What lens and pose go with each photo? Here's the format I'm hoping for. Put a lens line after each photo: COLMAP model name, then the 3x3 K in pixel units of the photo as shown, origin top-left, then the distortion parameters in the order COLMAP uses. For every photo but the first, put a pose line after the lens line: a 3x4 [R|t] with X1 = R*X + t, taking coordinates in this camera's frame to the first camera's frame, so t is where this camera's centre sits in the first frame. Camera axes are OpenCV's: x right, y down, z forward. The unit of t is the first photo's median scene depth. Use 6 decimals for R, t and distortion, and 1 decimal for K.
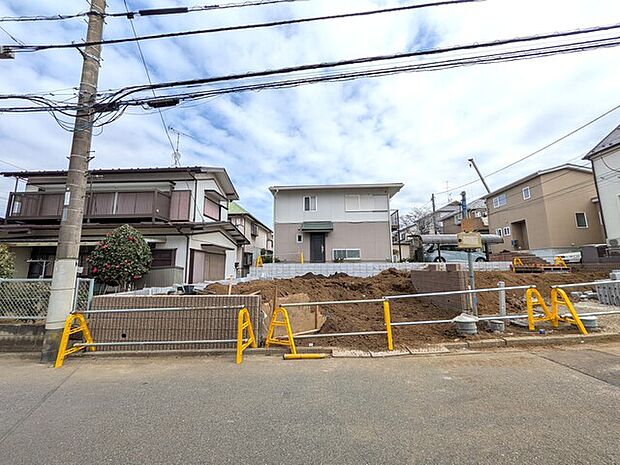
lens RADIAL K [[245.7, 0, 310.9], [0, 245.7, 230.9], [0, 0, 1]] dist [-0.000216, 0.000233]
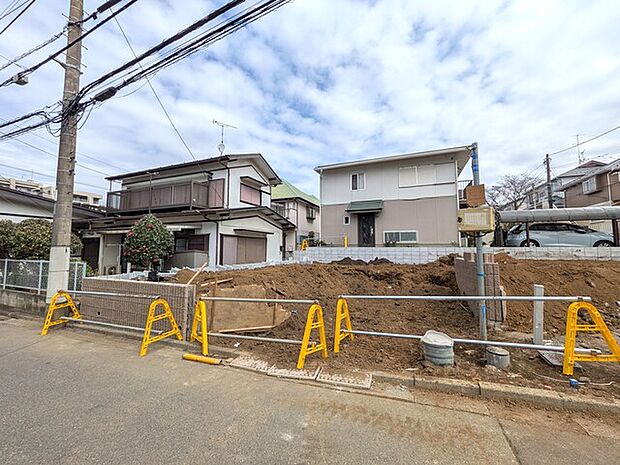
lens RADIAL K [[245.7, 0, 310.9], [0, 245.7, 230.9], [0, 0, 1]] dist [-0.000216, 0.000233]
pose [[0.939258, -0.015861, -0.342846, 0.168907], [0.041110, 0.996939, 0.066504, 0.003230], [0.340742, -0.076559, 0.937035, 0.090702]]
